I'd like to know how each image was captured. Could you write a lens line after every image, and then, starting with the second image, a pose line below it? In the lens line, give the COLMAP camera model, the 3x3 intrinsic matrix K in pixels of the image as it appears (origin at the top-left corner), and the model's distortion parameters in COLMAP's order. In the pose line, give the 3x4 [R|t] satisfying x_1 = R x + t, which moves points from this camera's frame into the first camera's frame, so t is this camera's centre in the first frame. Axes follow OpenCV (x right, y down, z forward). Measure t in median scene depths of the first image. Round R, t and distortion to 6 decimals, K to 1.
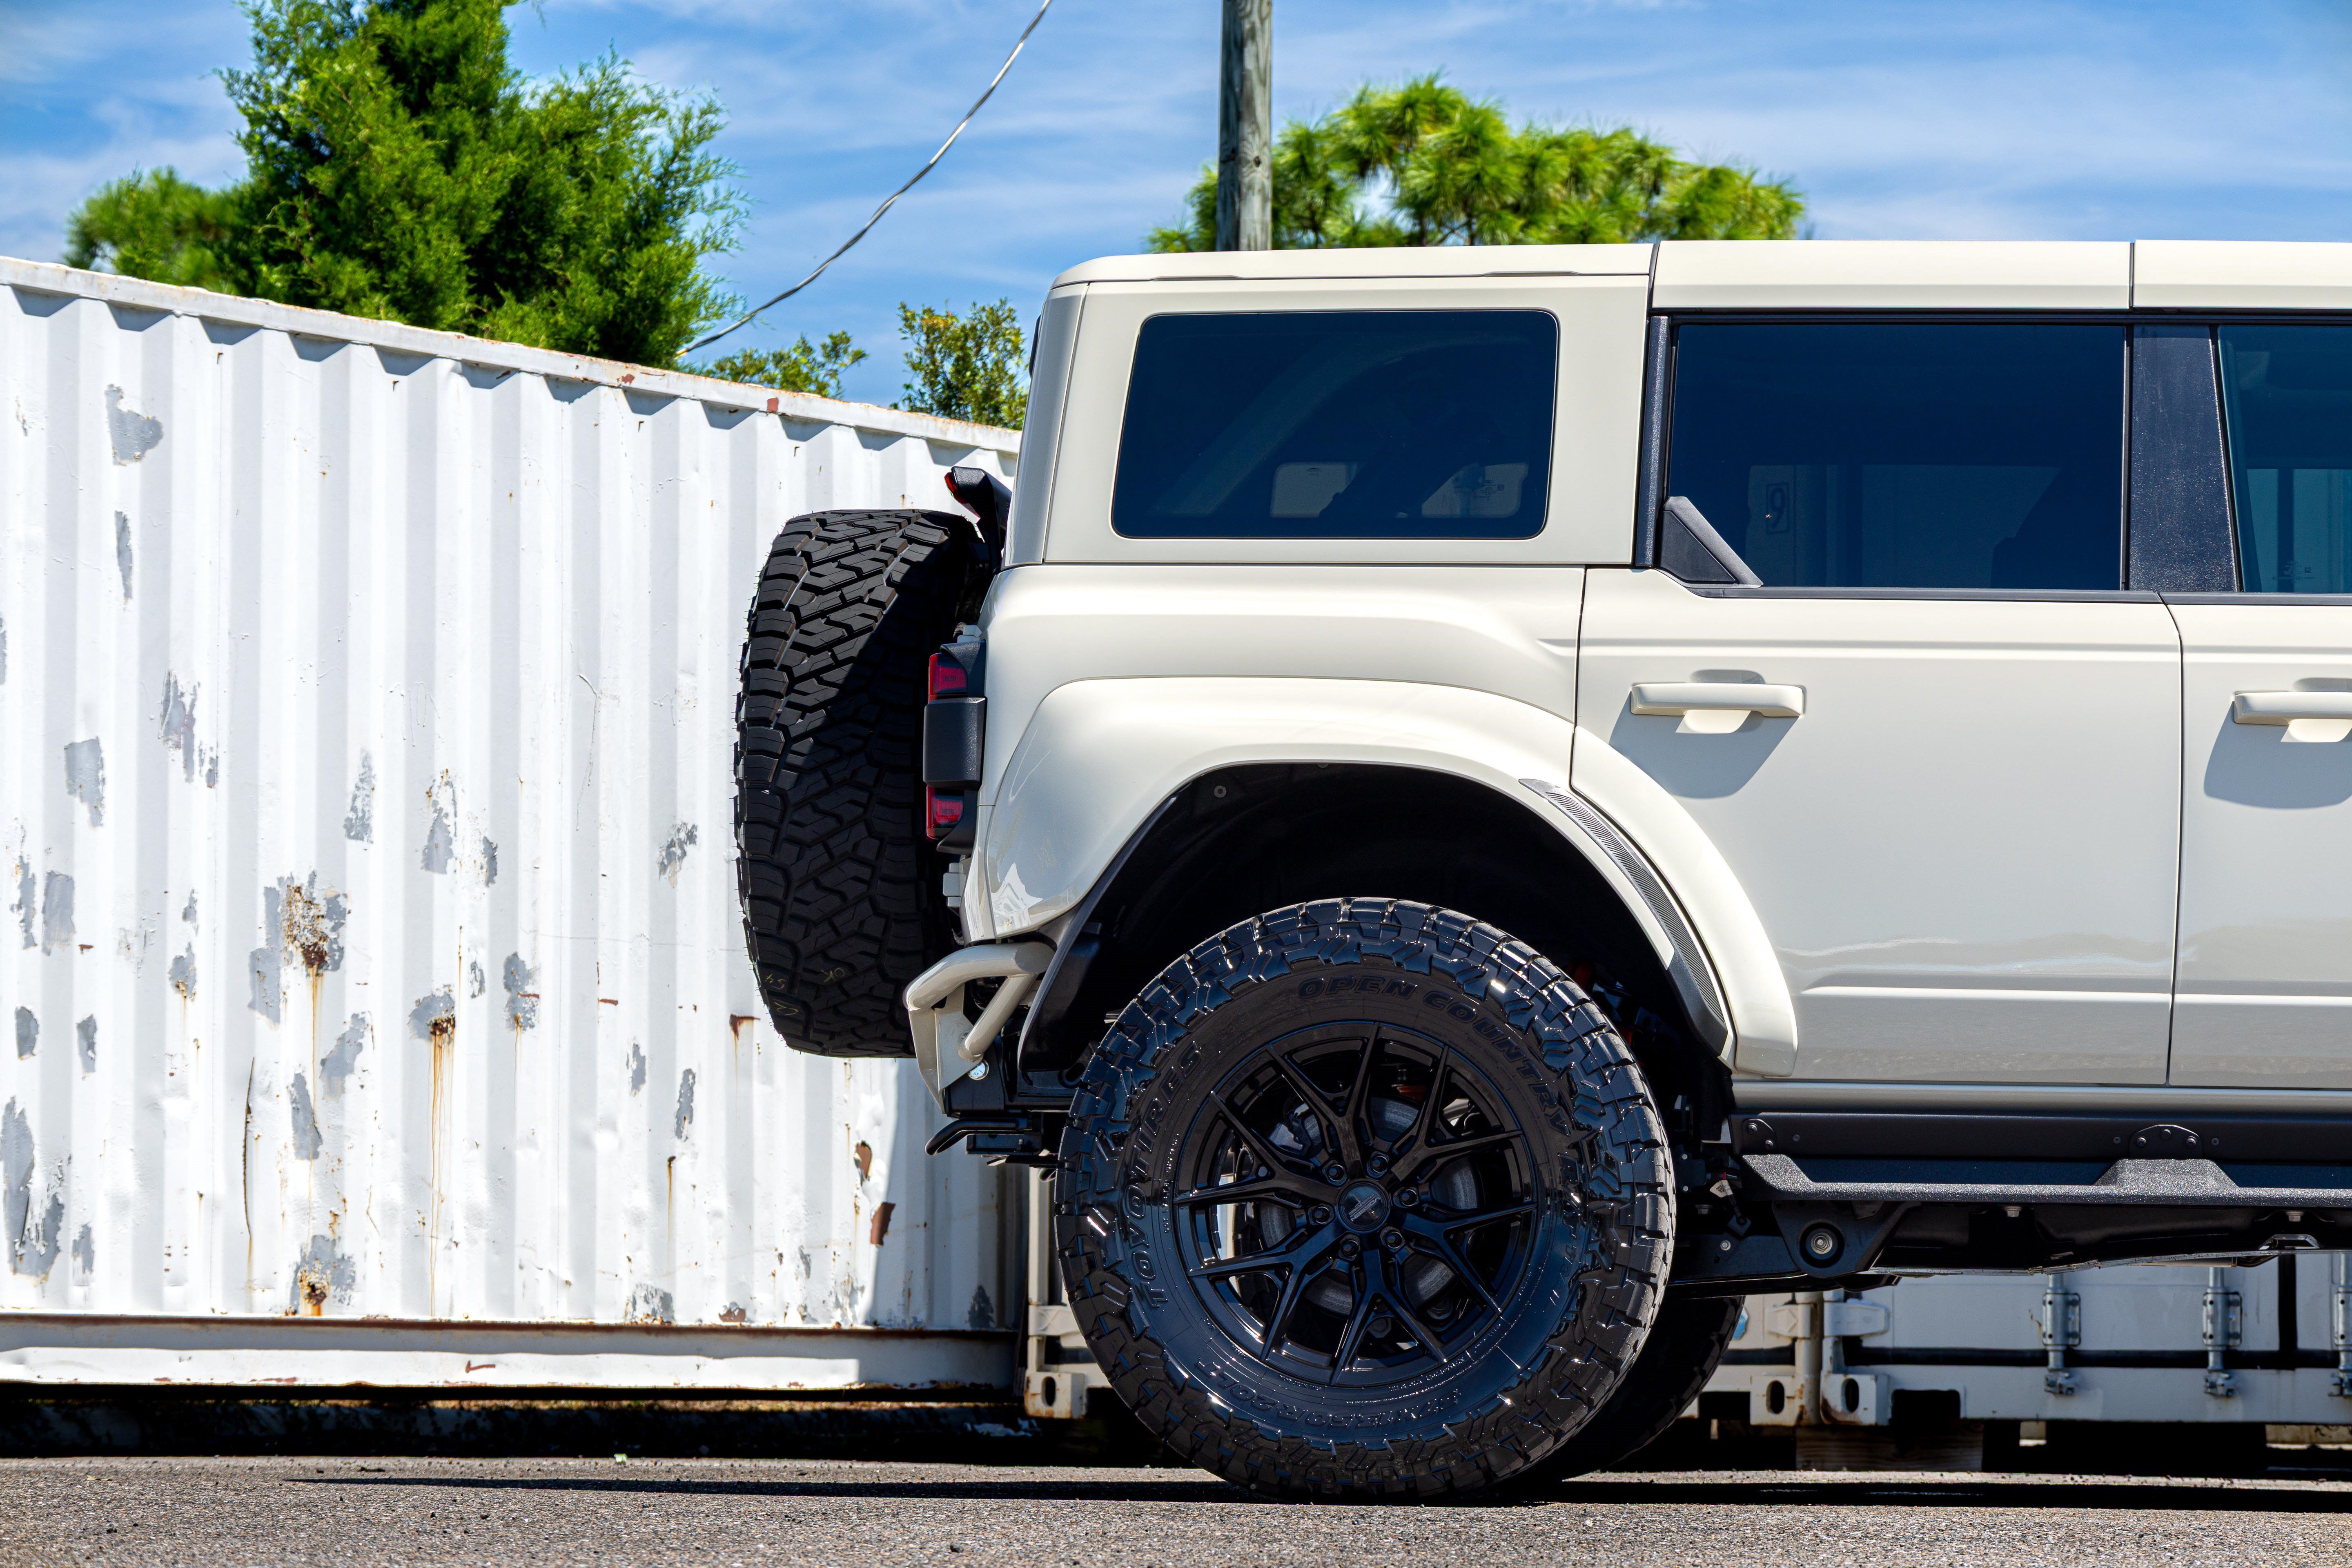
lens RADIAL K [[6564.2, 0, 1220.6], [0, 6564.2, 916.9], [0, 0, 1]] dist [-0.007280, -0.409471]
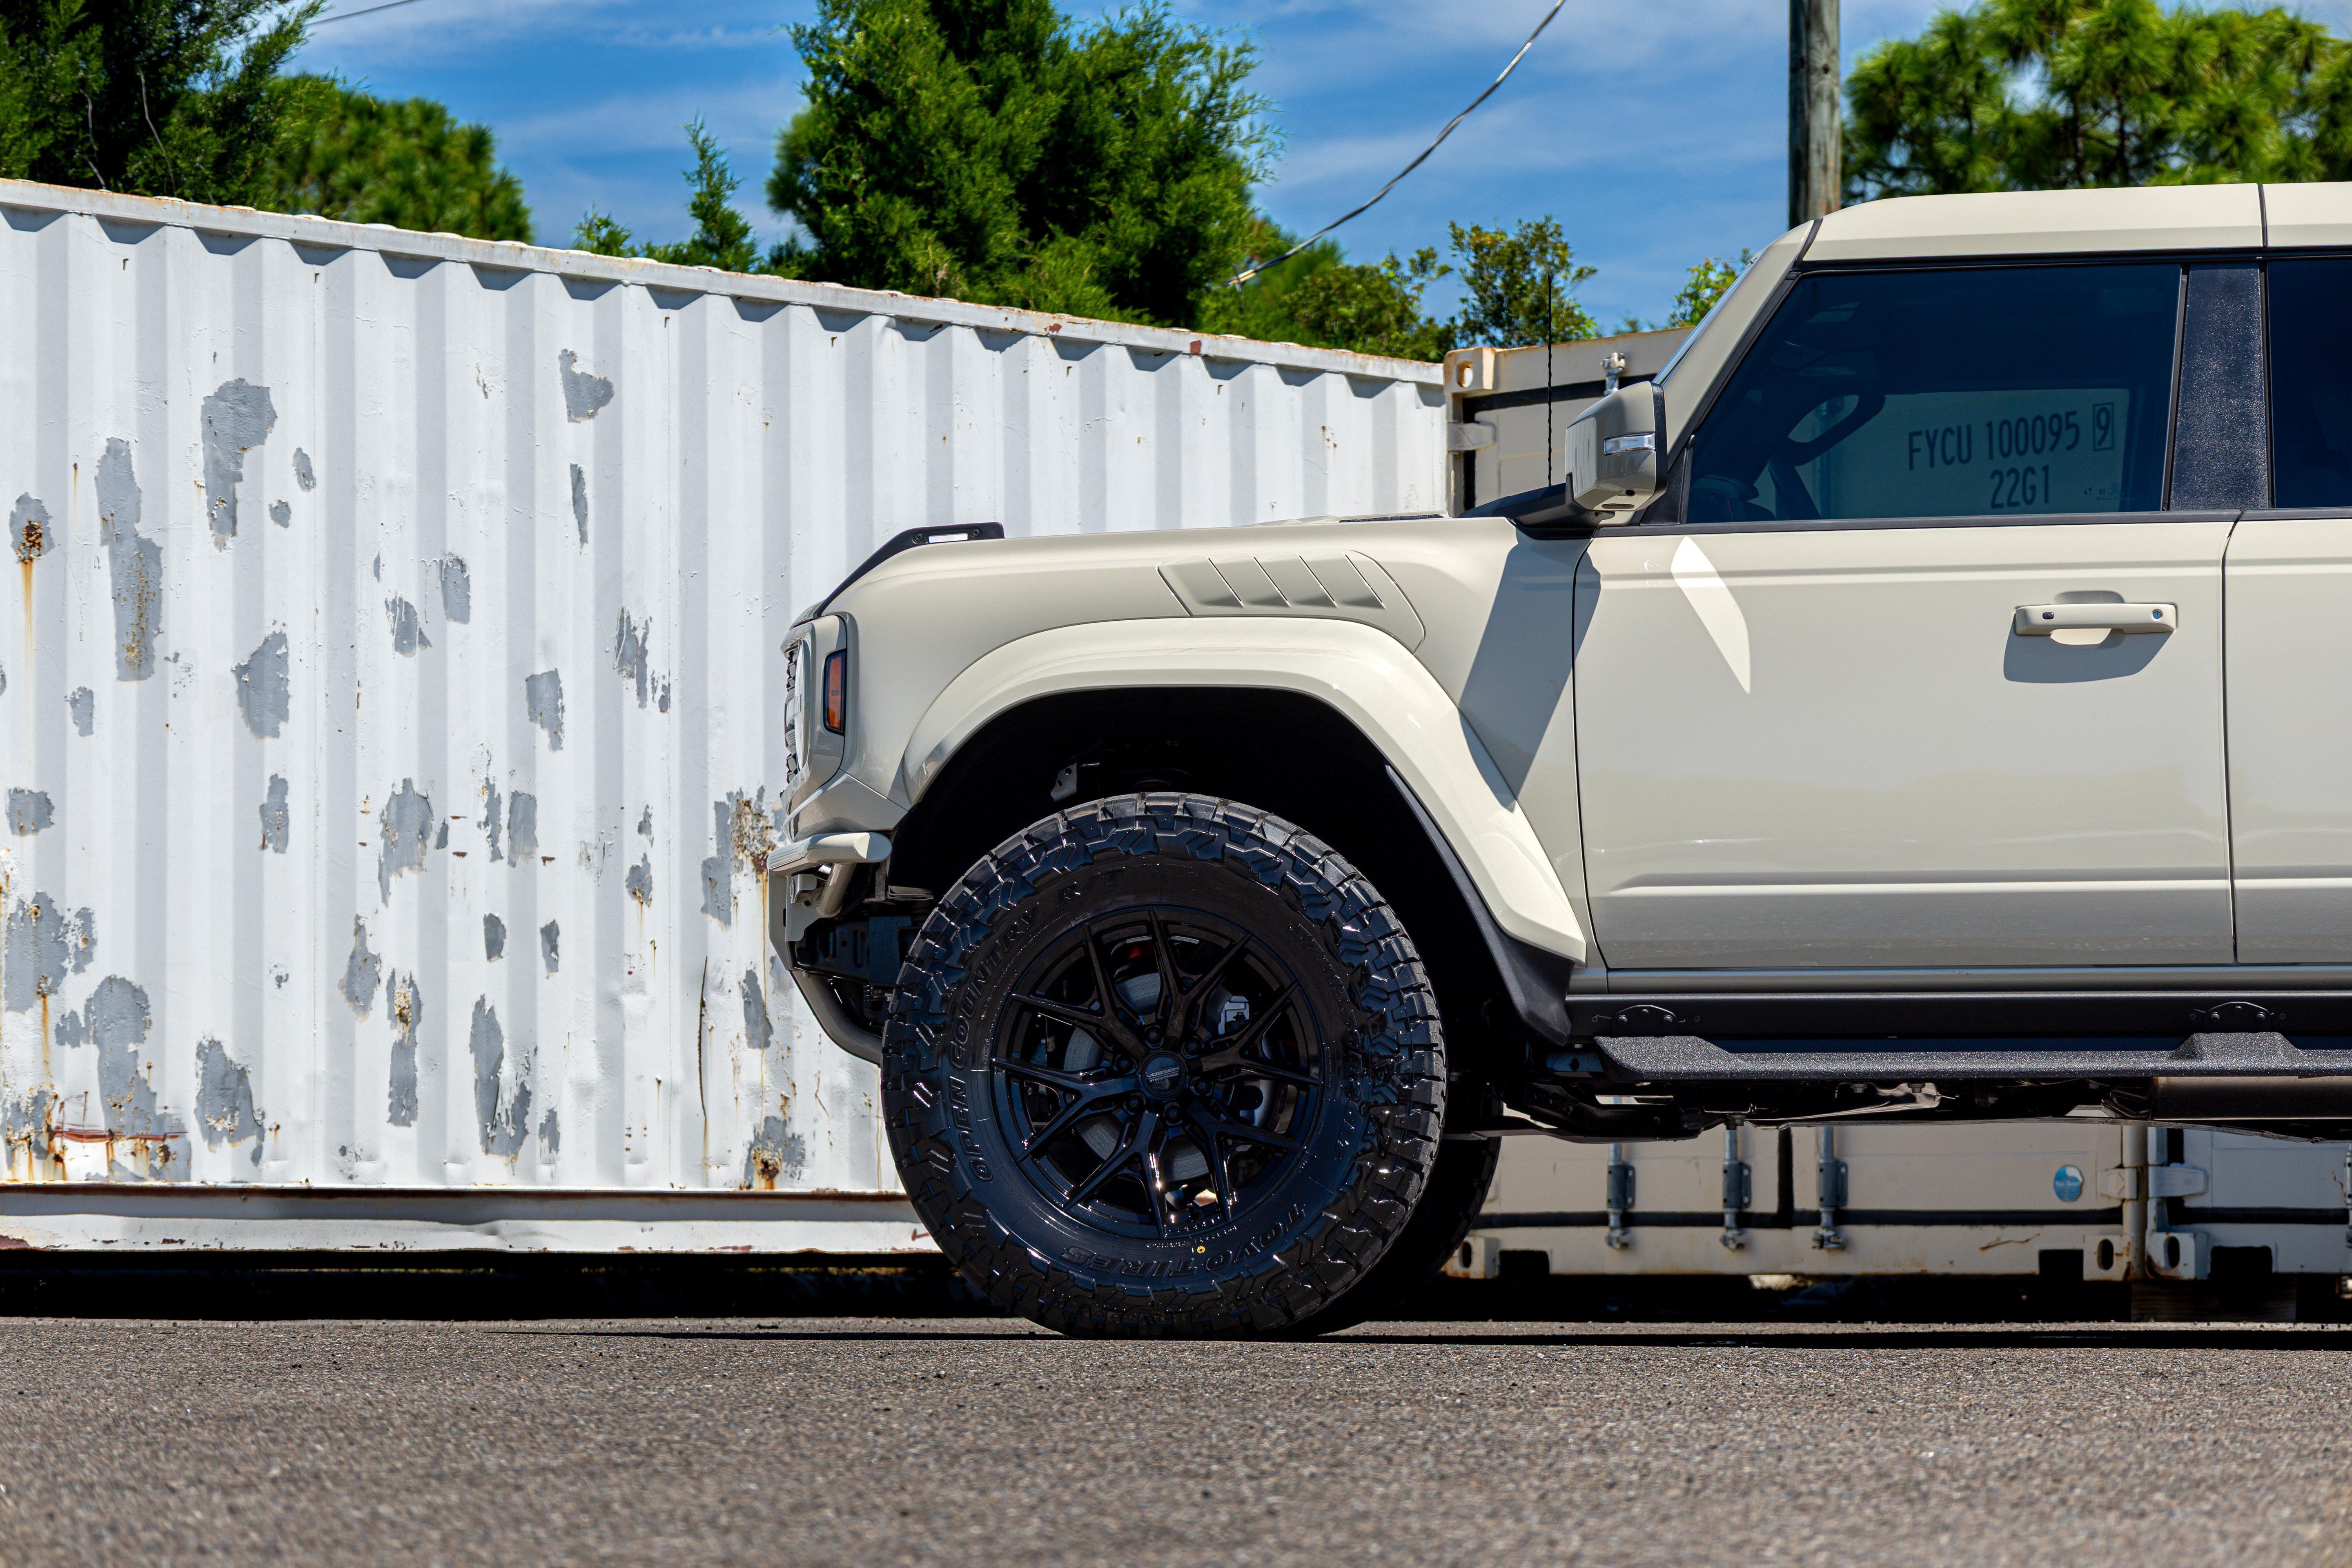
lens RADIAL K [[6564.2, 0, 1220.6], [0, 6564.2, 916.9], [0, 0, 1]] dist [-0.007280, -0.409471]
pose [[0.992425, -0.012937, -0.122169, 0.070599], [0.015321, 0.999710, 0.018587, -0.004235], [0.121893, -0.020318, 0.992335, -0.081501]]
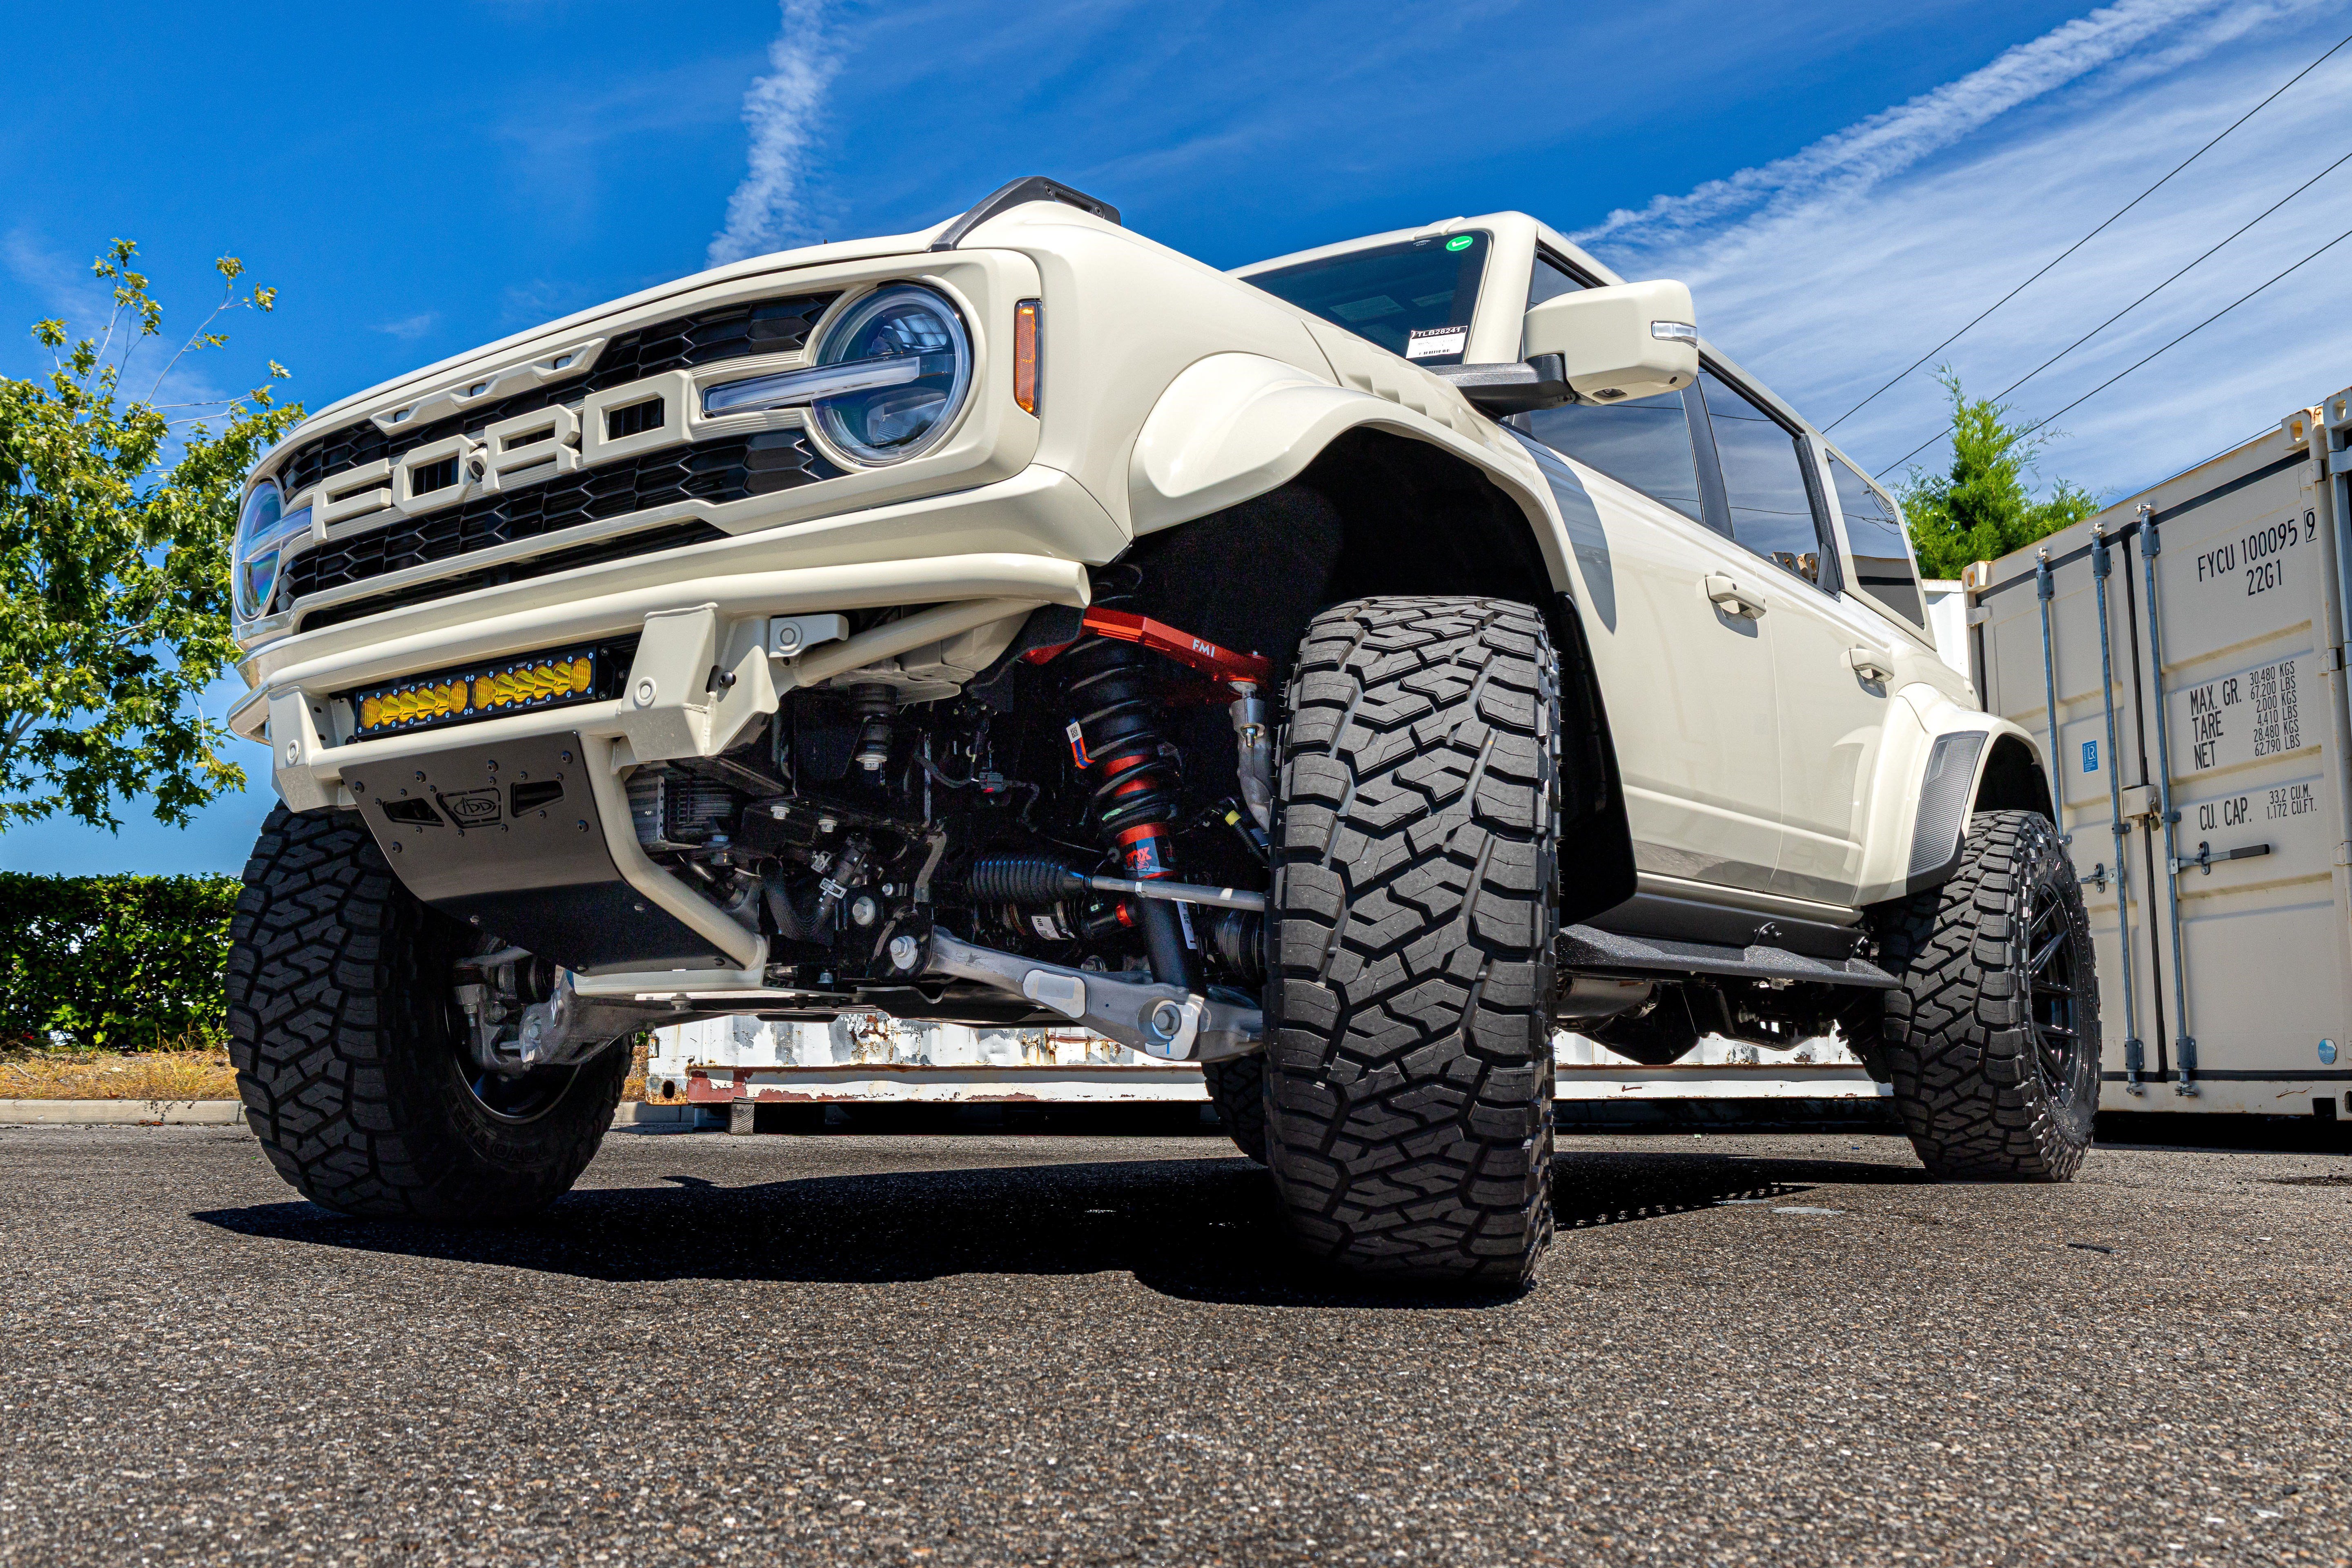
lens RADIAL K [[2017.4, 0, 1191.8], [0, 2017.4, 804.0], [0, 0, 1]] dist [-0.054790, 0.066794]
pose [[0.747336, -0.096394, -0.657417, 0.188114], [0.053925, 0.994956, -0.084585, 0.028341], [0.662254, 0.027762, 0.748764, 0.463997]]
